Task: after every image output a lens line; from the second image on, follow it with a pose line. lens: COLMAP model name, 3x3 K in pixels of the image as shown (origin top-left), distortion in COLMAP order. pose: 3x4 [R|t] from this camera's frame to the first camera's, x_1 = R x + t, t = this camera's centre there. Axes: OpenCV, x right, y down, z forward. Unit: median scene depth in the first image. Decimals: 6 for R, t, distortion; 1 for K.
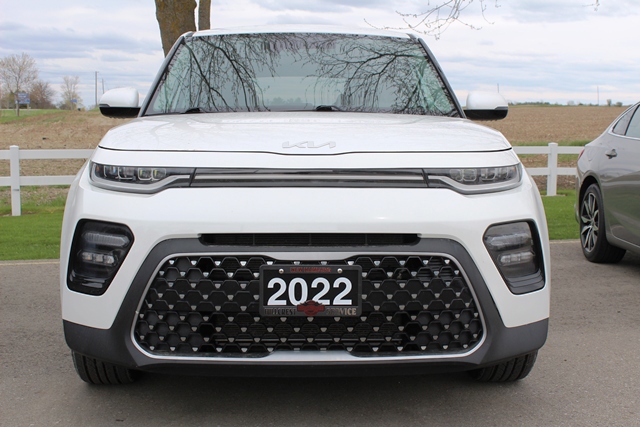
lens RADIAL K [[861.1, 0, 320.0], [0, 861.1, 213.5], [0, 0, 1]] dist [-0.025795, 0.013110]
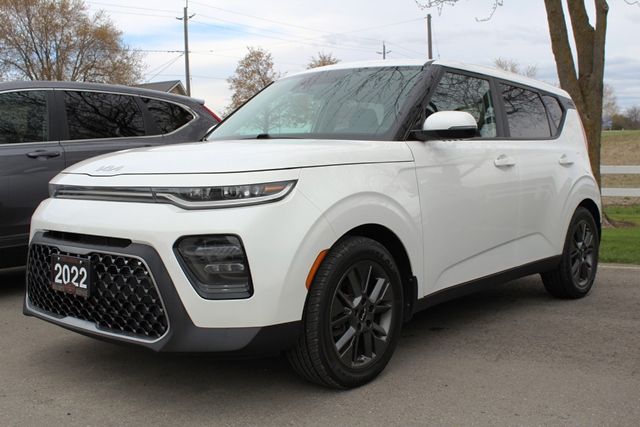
lens RADIAL K [[727.9, 0, 320.0], [0, 727.9, 213.5], [0, 0, 1]] dist [-0.068895, -0.016827]
pose [[0.723913, 0.039378, -0.688767, 1.015761], [-0.044313, 0.998962, 0.010539, -0.036392], [0.688467, 0.022892, 0.724906, 0.414769]]
